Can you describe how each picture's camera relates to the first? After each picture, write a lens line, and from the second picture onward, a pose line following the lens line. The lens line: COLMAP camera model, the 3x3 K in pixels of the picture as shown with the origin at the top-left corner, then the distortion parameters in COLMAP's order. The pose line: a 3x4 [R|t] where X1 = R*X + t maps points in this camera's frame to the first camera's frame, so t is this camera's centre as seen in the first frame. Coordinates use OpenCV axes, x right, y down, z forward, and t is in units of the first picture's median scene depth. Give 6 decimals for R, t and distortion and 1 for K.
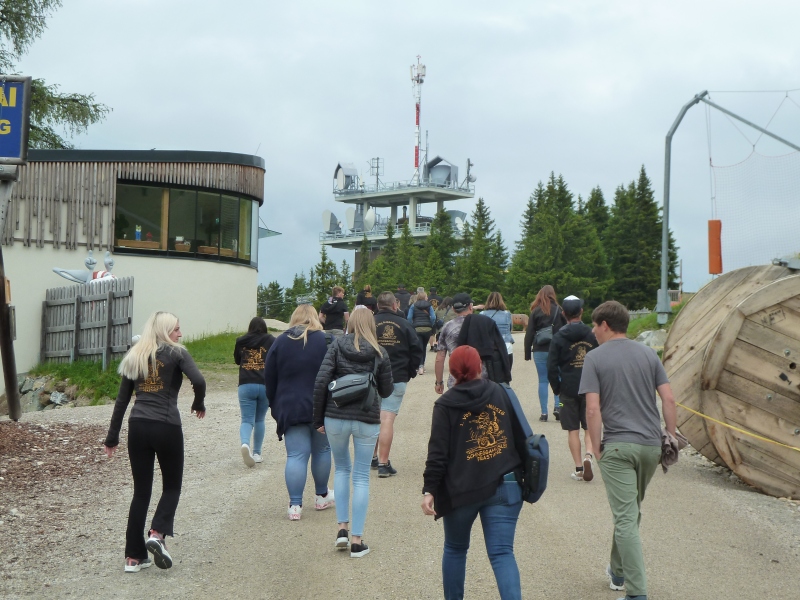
lens RADIAL K [[1560.9, 0, 400.0], [0, 1560.9, 300.0], [0, 0, 1]] dist [-0.003823, -0.019495]
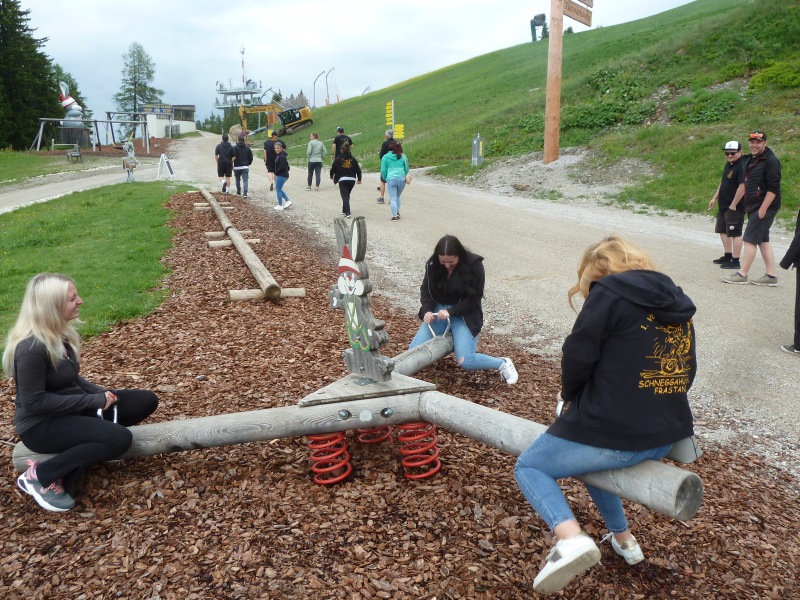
lens RADIAL K [[627.5, 0, 400.0], [0, 627.5, 300.0], [0, 0, 1]] dist [0.000582, 0.000323]
pose [[0.976331, -0.044598, 0.211631, 0.032119], [-0.013361, 0.964203, 0.264829, -0.001650], [-0.215866, -0.261388, 0.940786, -0.378246]]
